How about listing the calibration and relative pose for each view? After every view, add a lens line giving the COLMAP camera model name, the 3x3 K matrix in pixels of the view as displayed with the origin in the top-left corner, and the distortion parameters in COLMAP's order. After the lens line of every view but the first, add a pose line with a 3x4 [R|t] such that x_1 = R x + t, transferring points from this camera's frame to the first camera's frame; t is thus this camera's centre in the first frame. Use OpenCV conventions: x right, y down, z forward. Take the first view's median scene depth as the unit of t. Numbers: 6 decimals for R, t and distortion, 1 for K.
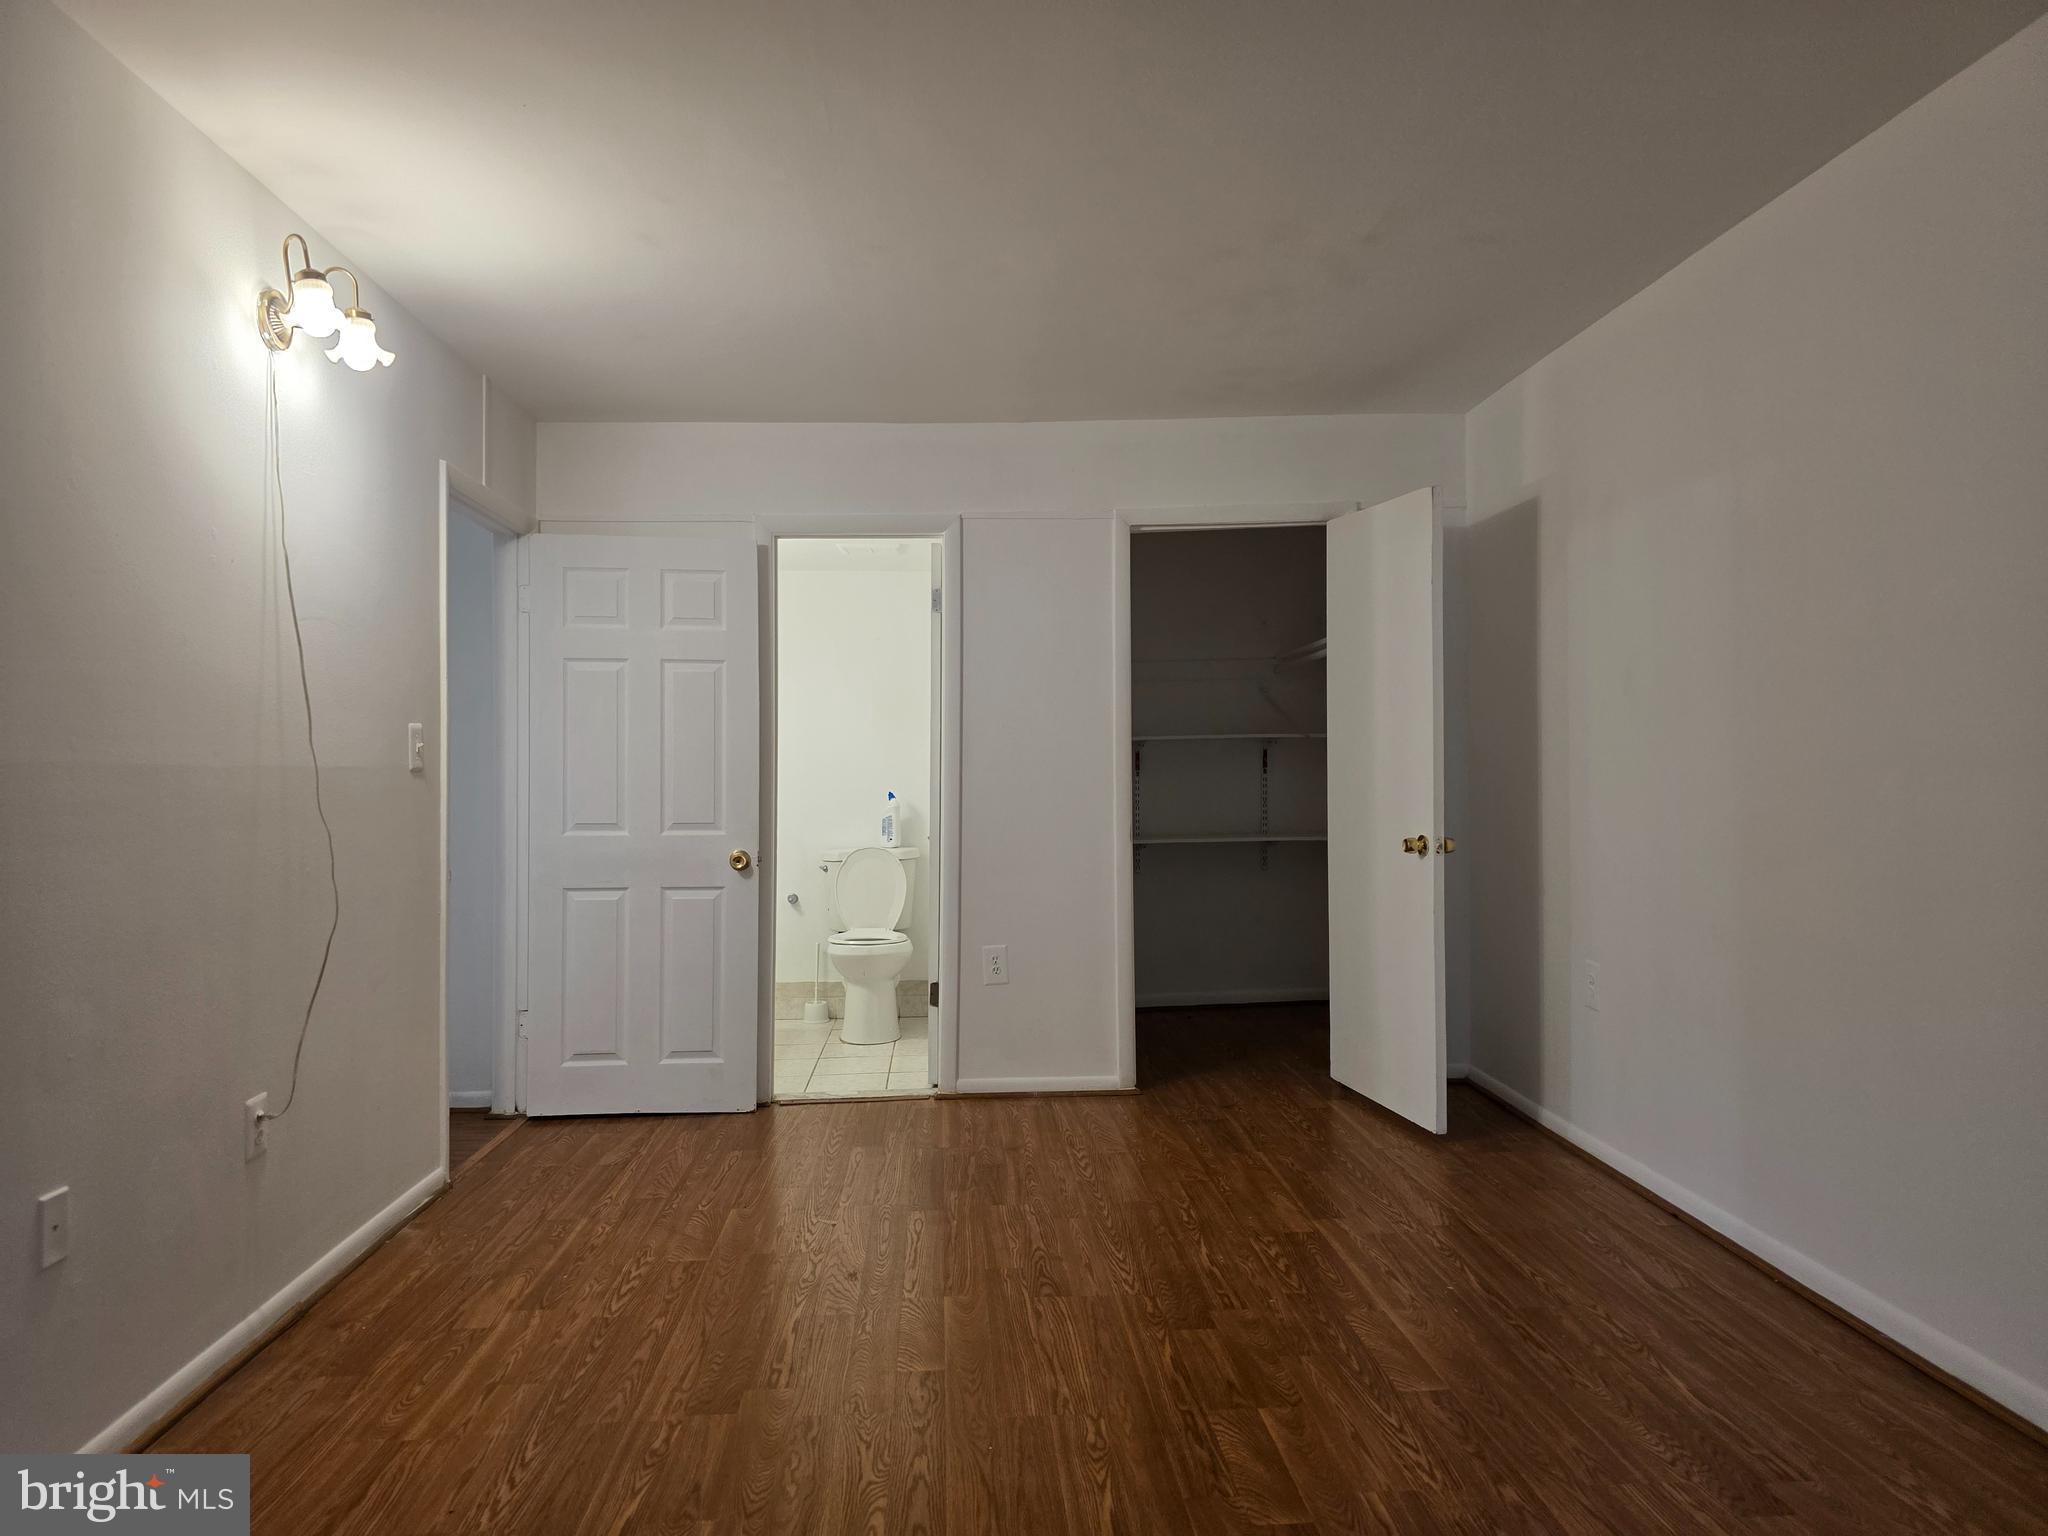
lens RADIAL K [[1377.5, 0, 1028.1], [0, 1377.5, 769.4], [0, 0, 1]] dist [0.041114, -0.034957]
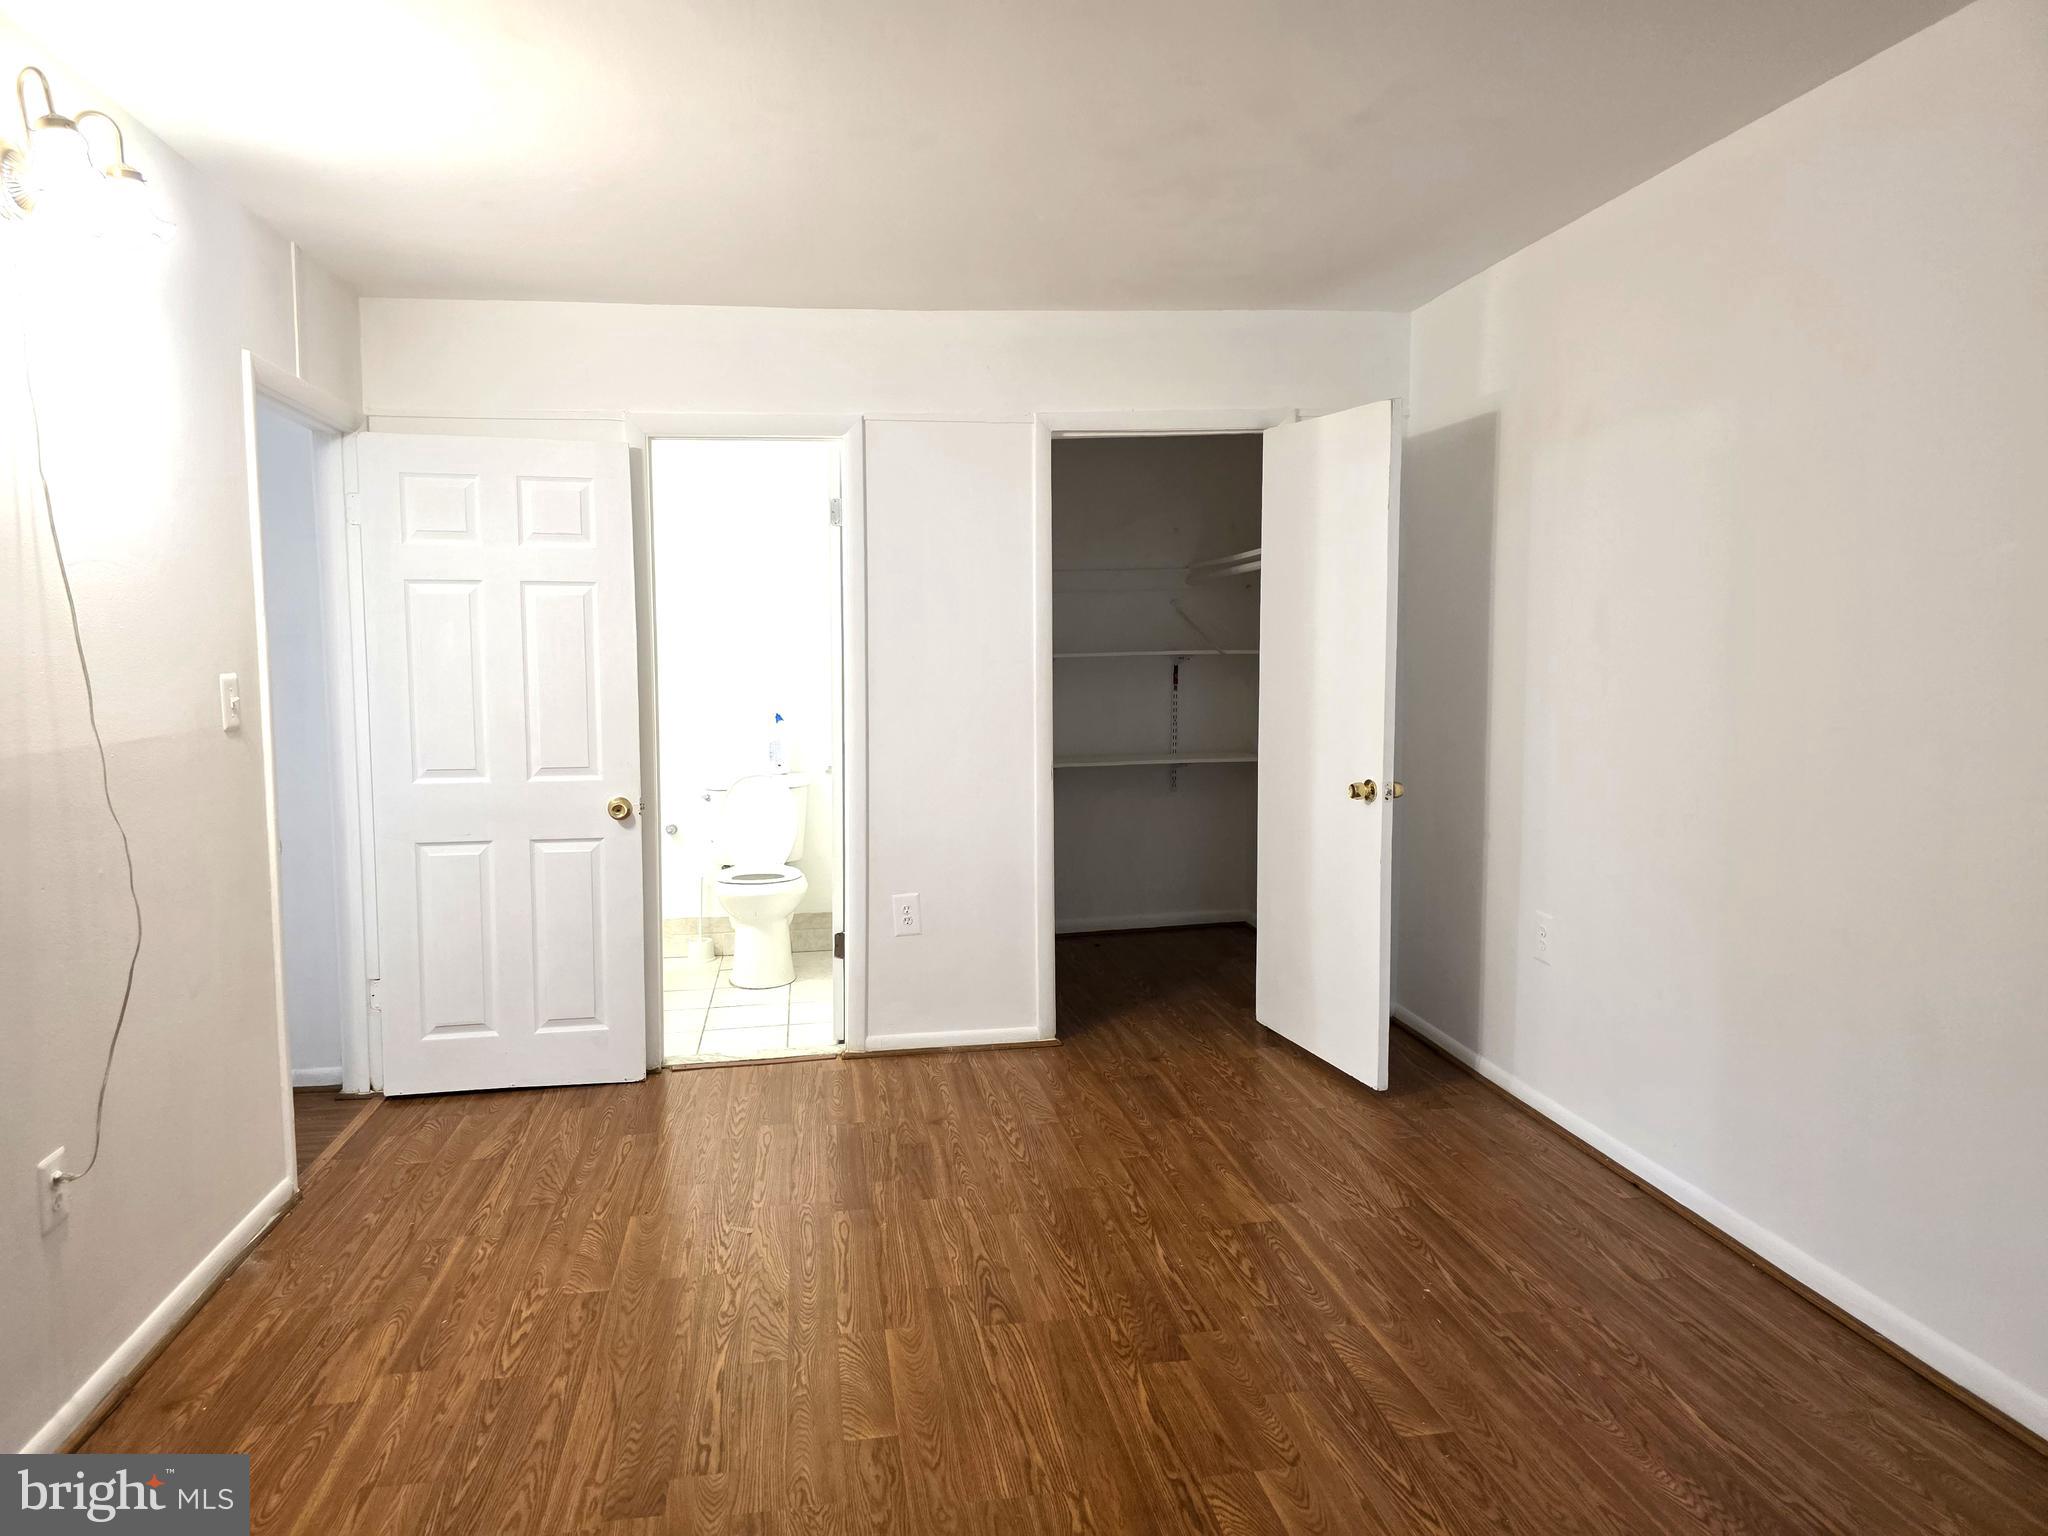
lens RADIAL K [[1377.5, 0, 1026.0], [0, 1377.5, 772.2], [0, 0, 1]] dist [0.041114, -0.034957]
pose [[0.994934, -0.010108, 0.100020, -0.051605], [0.000643, 0.995551, 0.094219, -0.058872], [-0.100527, -0.093677, 0.990514, 0.125088]]
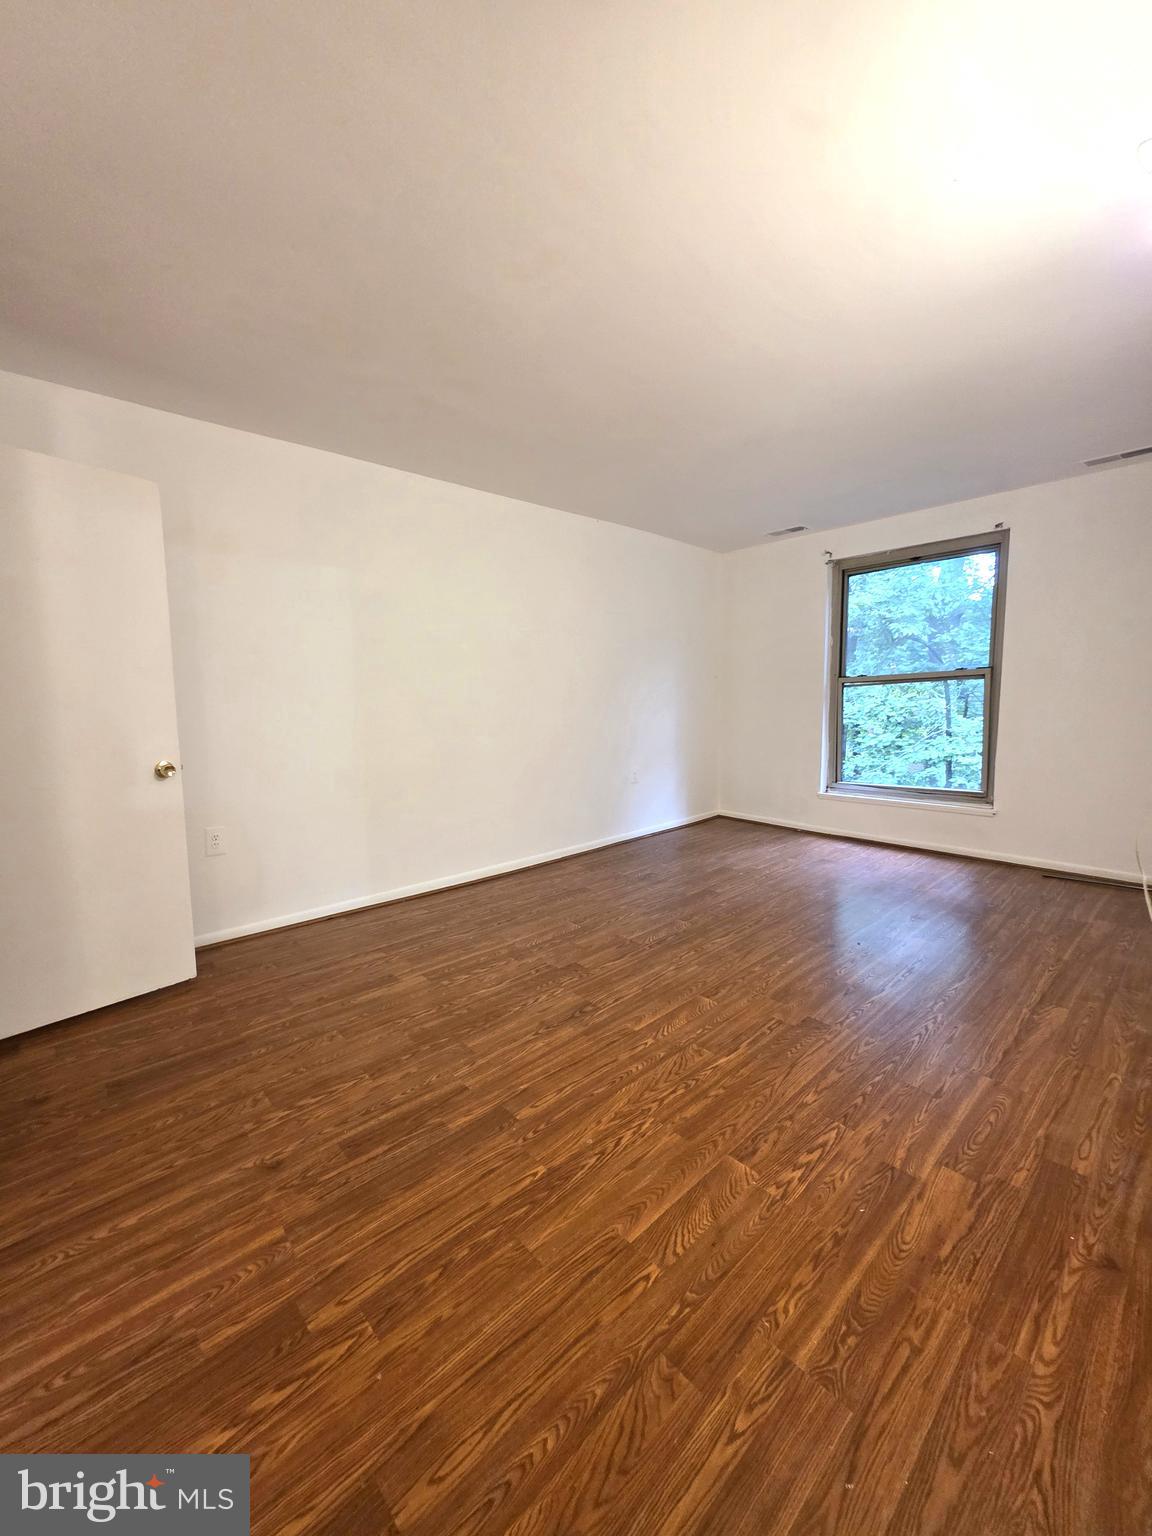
lens RADIAL K [[608.4, 0, 587.5], [0, 608.4, 760.4], [0, 0, 1]] dist [0.001799, -0.000447]
pose [[-0.637904, -0.067912, 0.767115, -0.504426], [0.018873, 0.994427, 0.103729, -0.004555], [-0.769884, 0.080647, -0.633067, 1.357636]]
